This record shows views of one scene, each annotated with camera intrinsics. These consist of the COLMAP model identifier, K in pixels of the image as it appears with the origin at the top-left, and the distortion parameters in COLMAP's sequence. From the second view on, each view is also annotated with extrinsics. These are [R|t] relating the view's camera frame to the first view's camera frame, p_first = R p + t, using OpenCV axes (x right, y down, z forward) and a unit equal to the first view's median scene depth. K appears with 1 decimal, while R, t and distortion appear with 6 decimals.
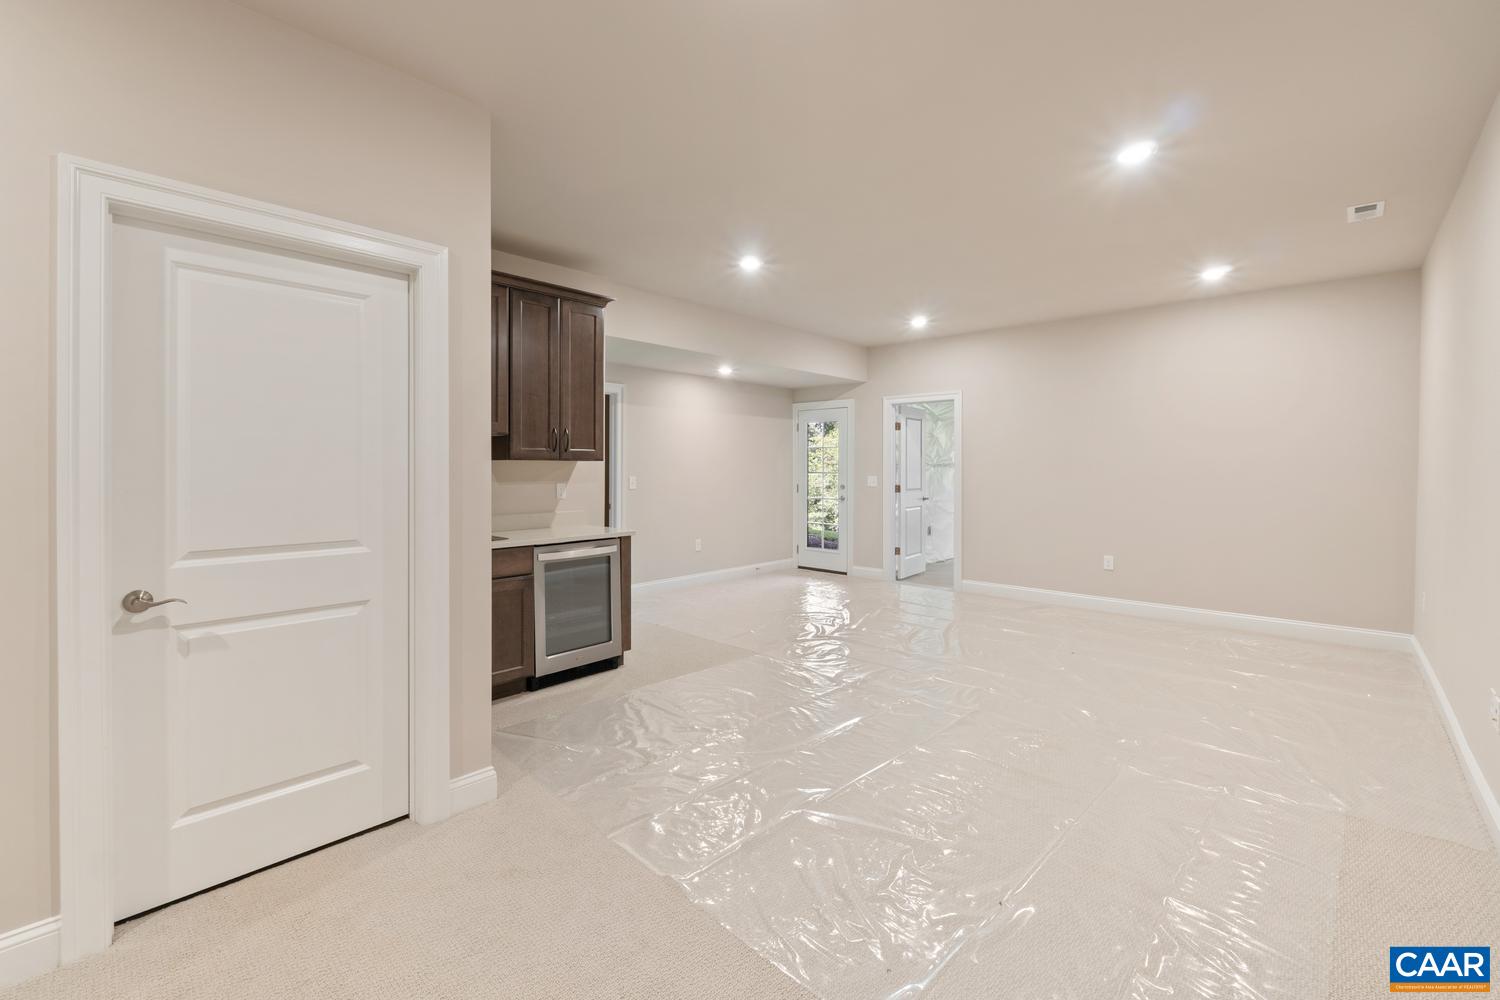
lens RADIAL K [[631.5, 0, 750.6], [0, 631.5, 490.3], [0, 0, 1]] dist [-0.001526, -0.000532]
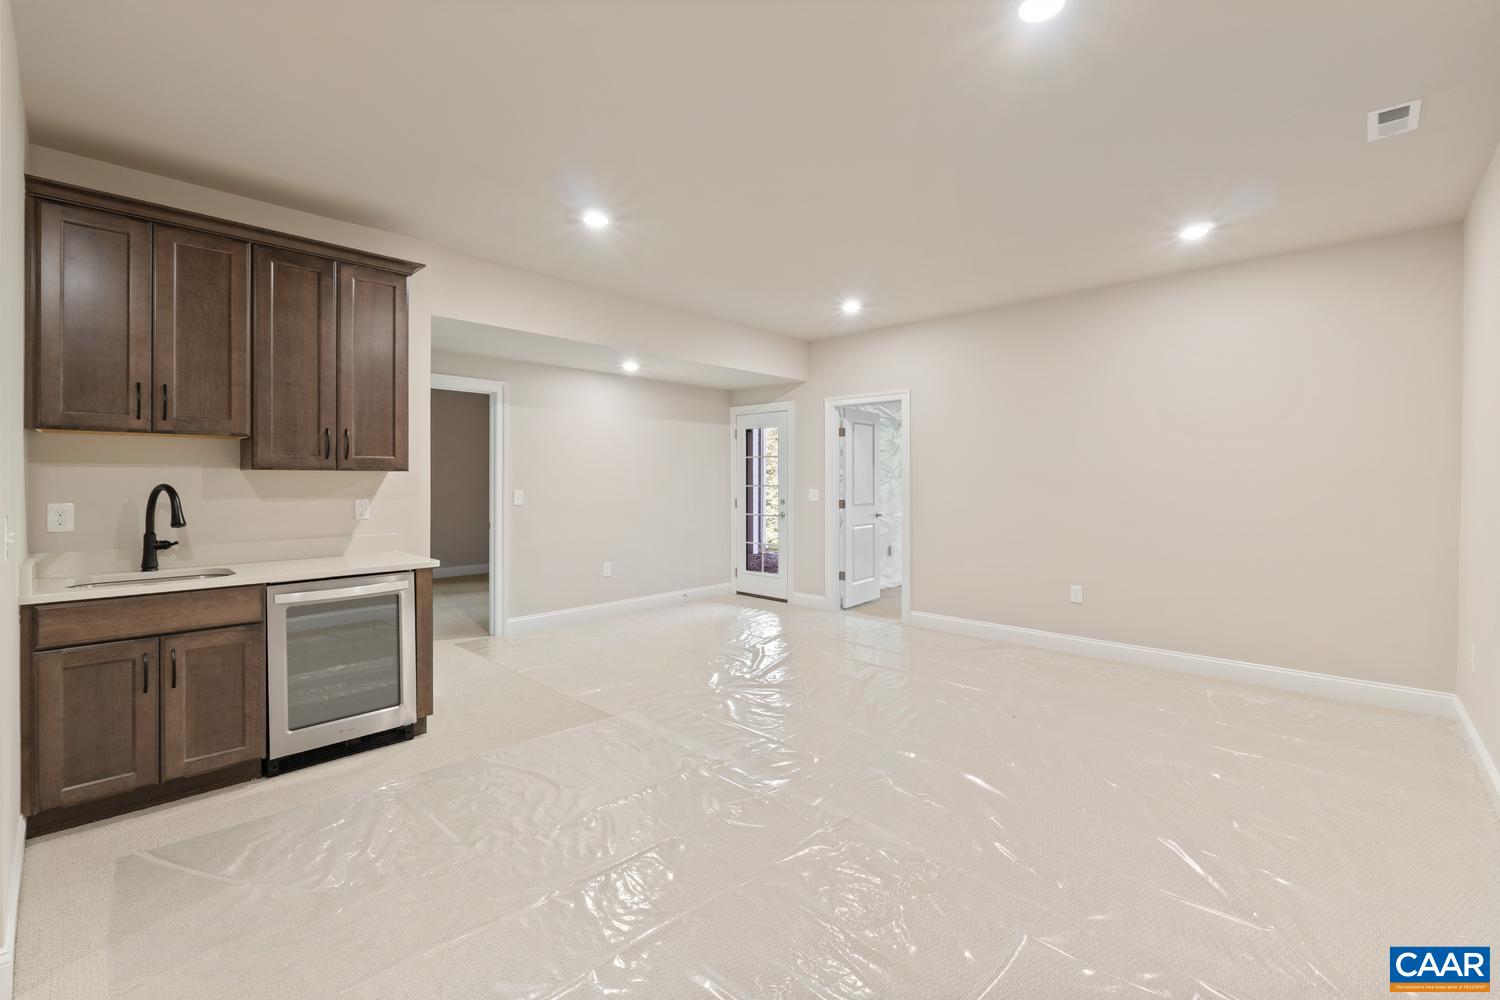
lens RADIAL K [[634.9, 0, 750.0], [0, 634.9, 500.0], [0, 0, 1]] dist [-0.001805, -0.000156]
pose [[0.999894, -0.000360, -0.014532, 0.151241], [0.000296, 0.999990, -0.004416, -0.005187], [0.014533, 0.004411, 0.999885, 0.160819]]
